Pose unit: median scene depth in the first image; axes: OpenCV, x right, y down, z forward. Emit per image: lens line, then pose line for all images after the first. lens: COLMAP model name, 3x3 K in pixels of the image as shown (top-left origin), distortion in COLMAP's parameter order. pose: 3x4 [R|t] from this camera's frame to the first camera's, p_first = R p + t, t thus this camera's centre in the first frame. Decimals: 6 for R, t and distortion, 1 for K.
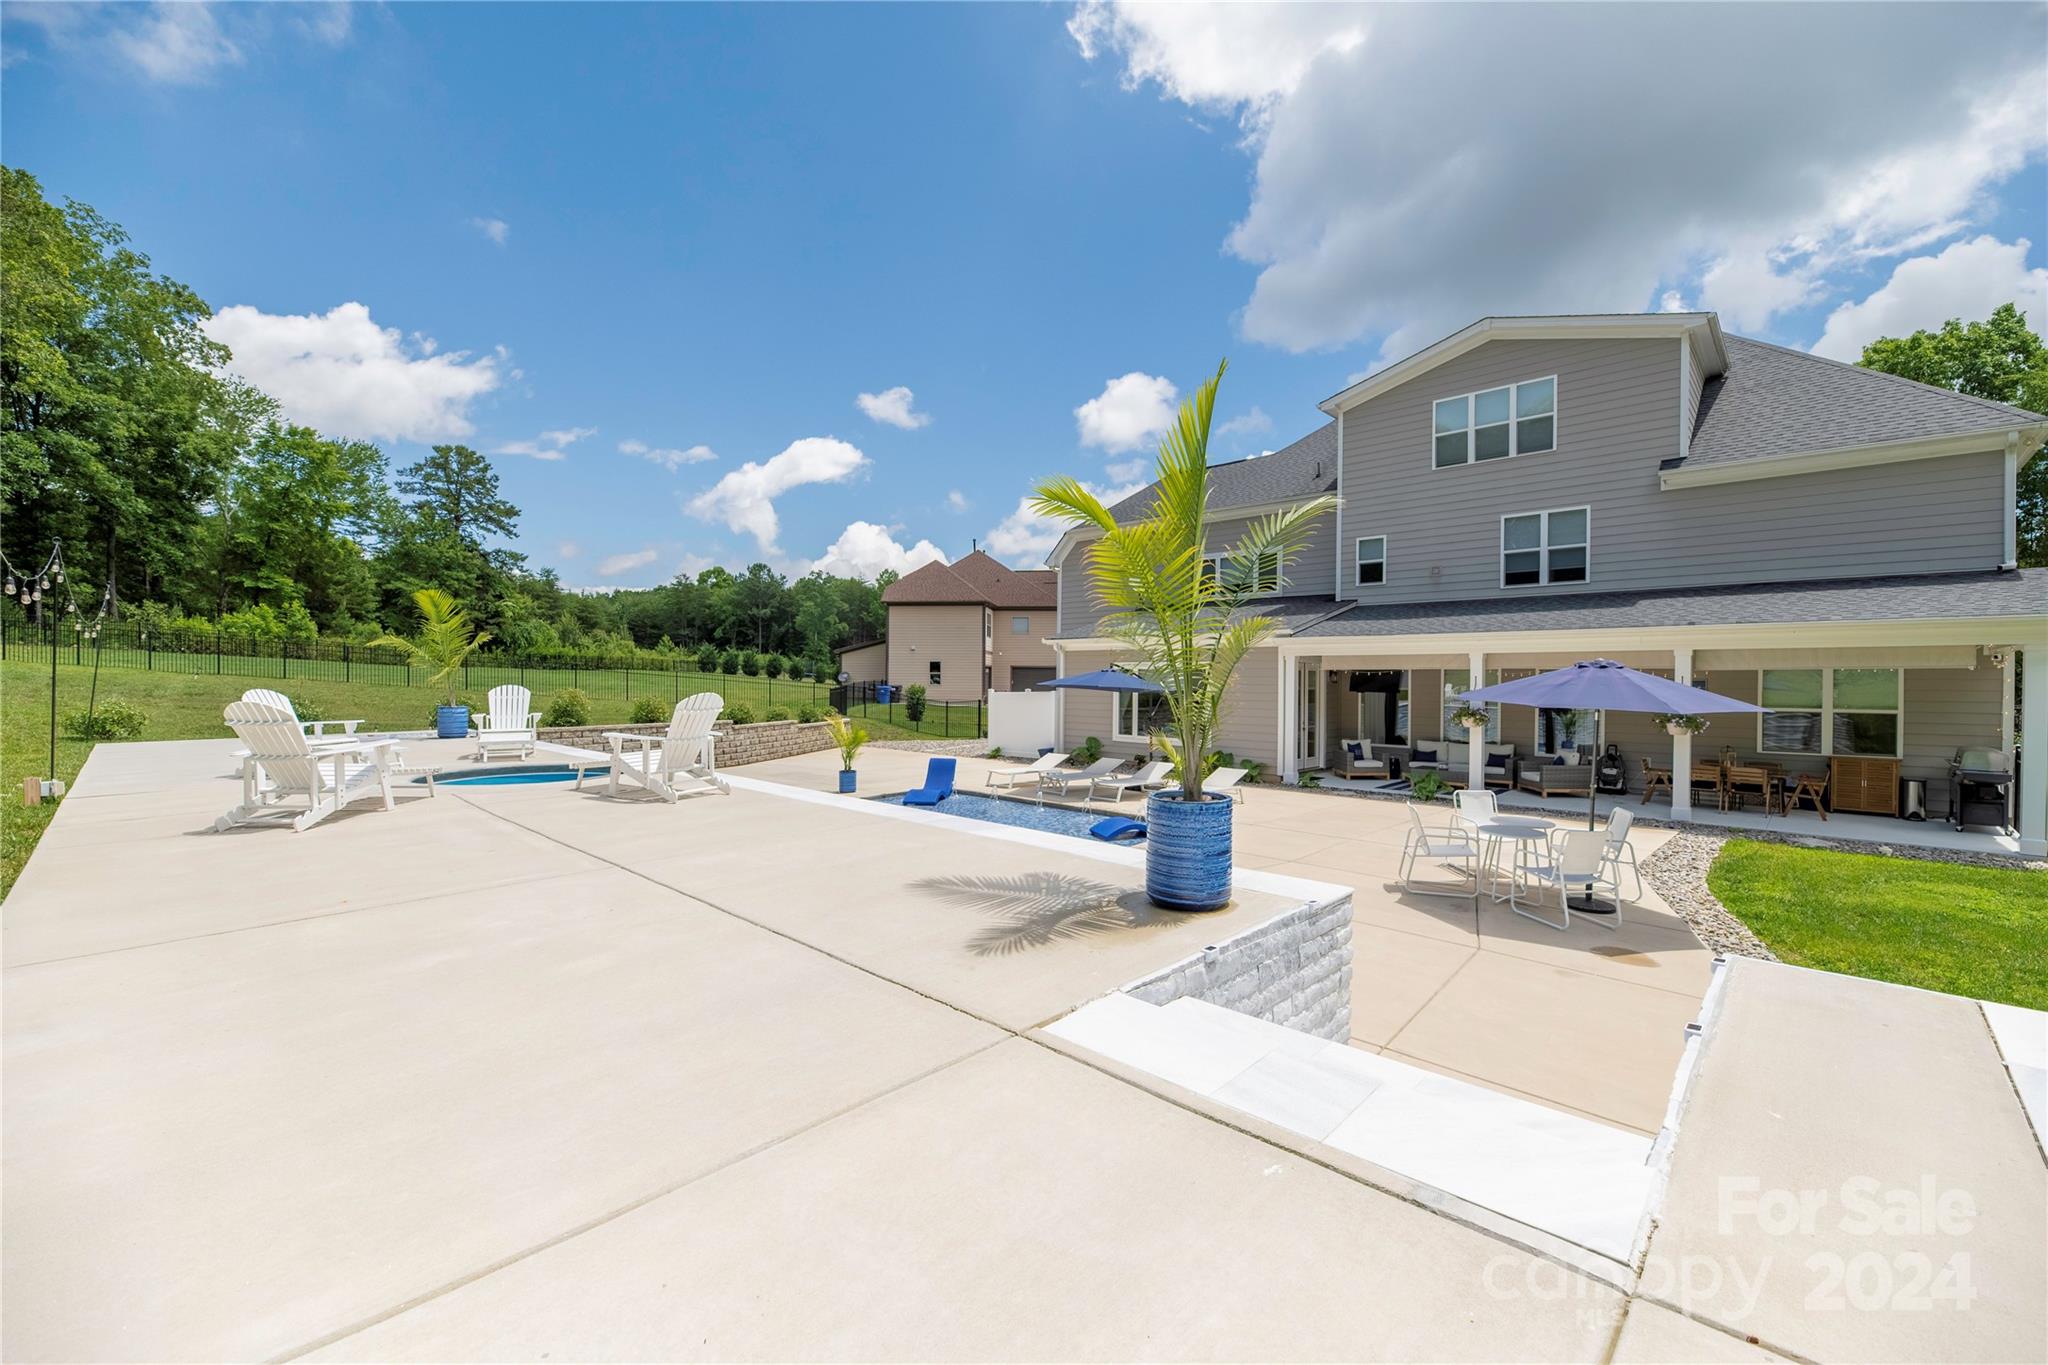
lens RADIAL K [[836.7, 0, 1024.0], [0, 836.7, 682.5], [0, 0, 1]] dist [-0.000663, -0.000064]
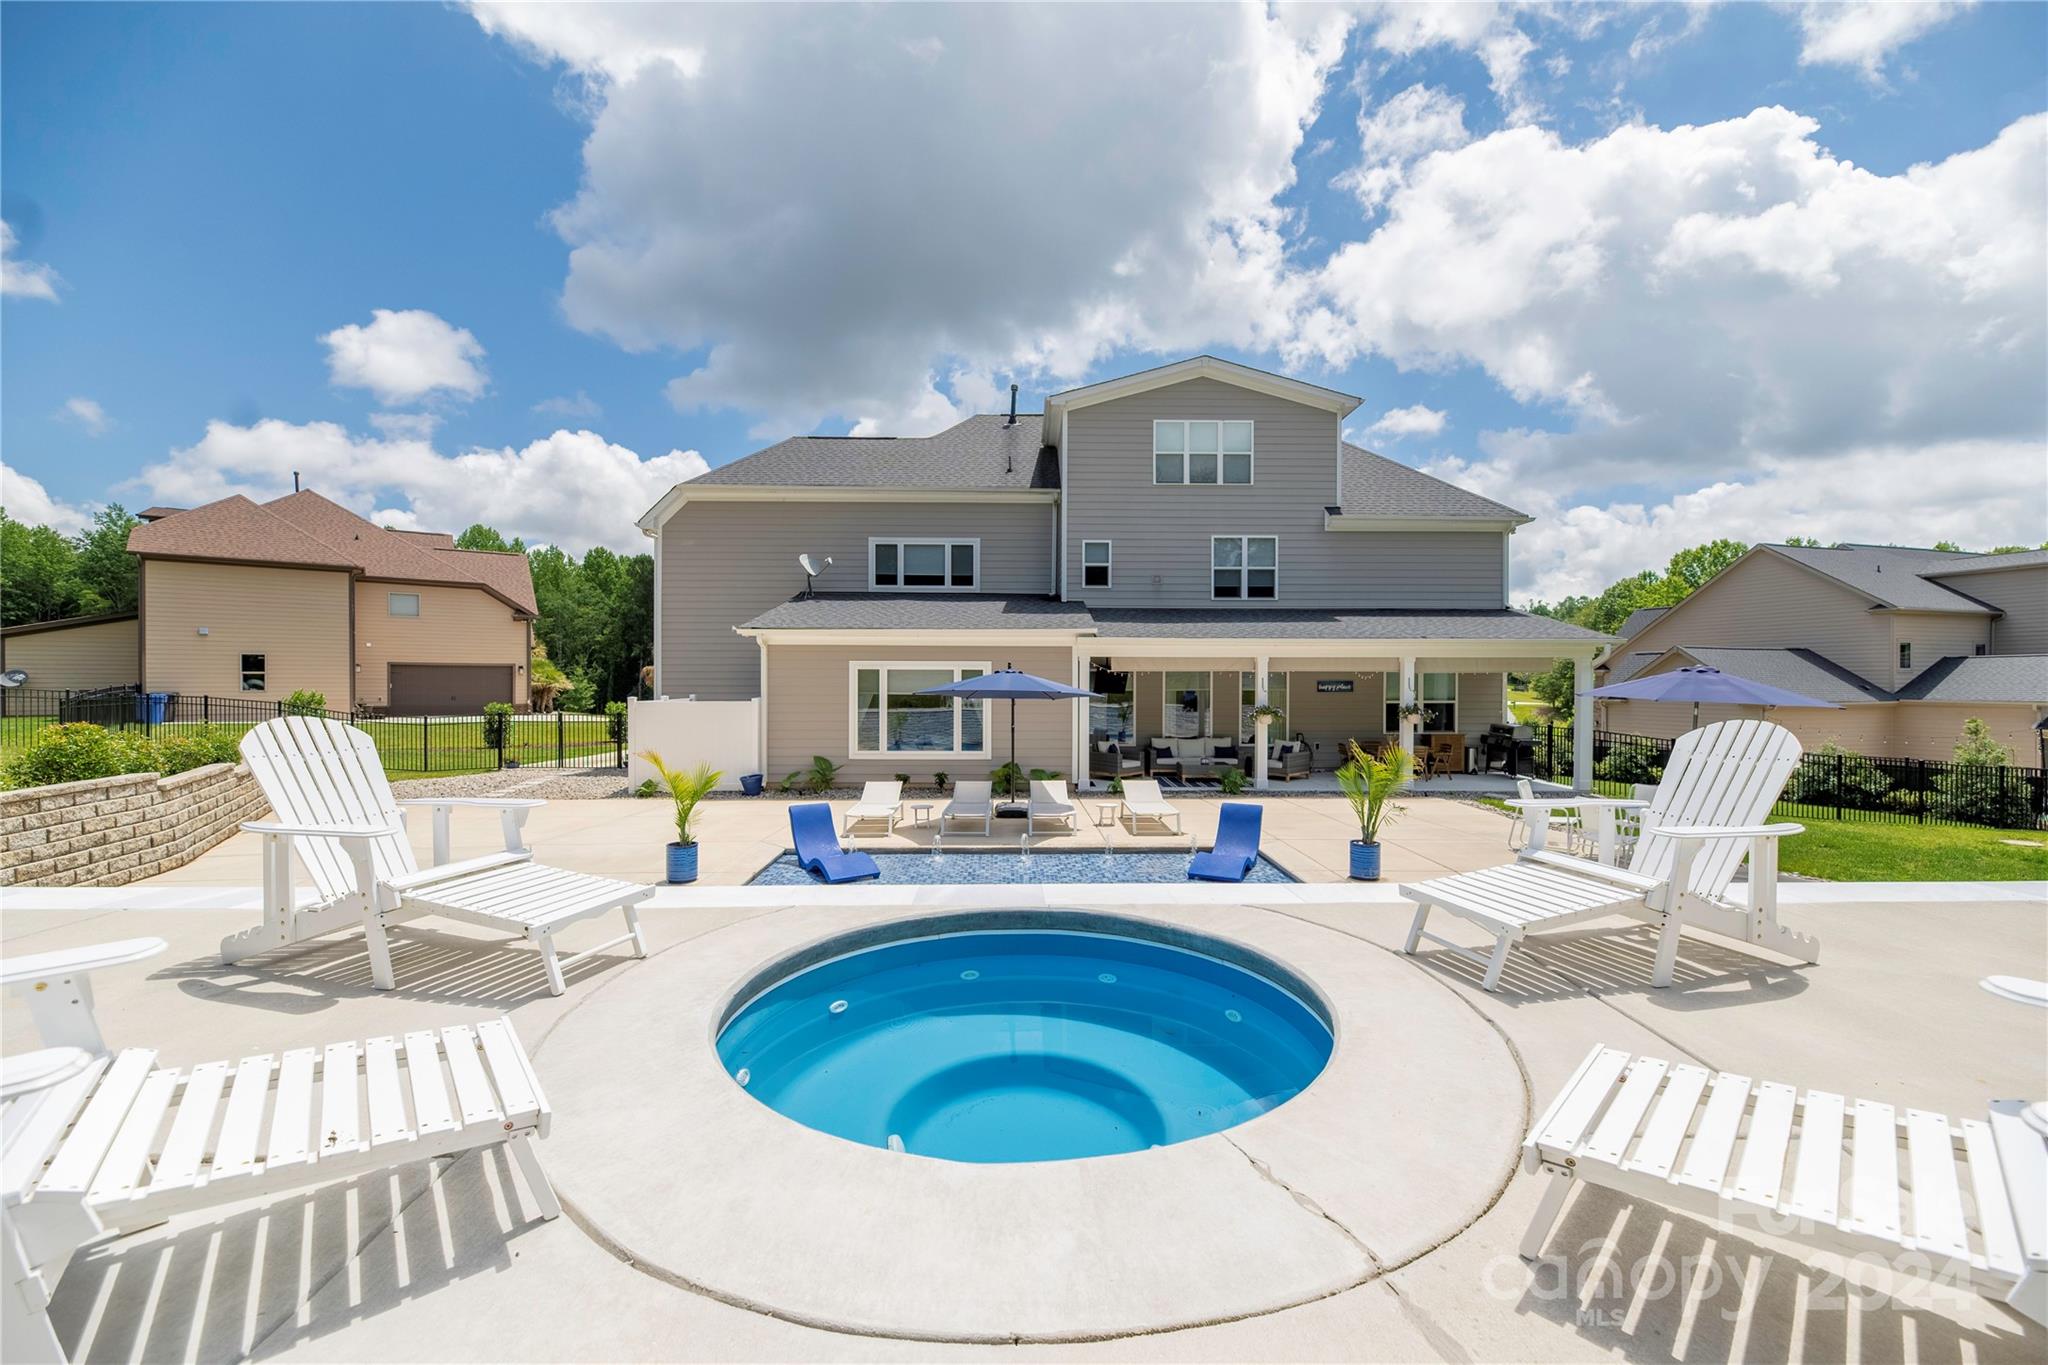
lens RADIAL K [[815.4, 0, 1024.0], [0, 815.4, 682.5], [0, 0, 1]] dist [0.001805, 0.000349]
pose [[0.706076, -0.000994, 0.708136, -0.385262], [0.004445, 0.999986, -0.003029, 0.001359], [-0.708122, 0.005286, 0.706070, 0.401151]]
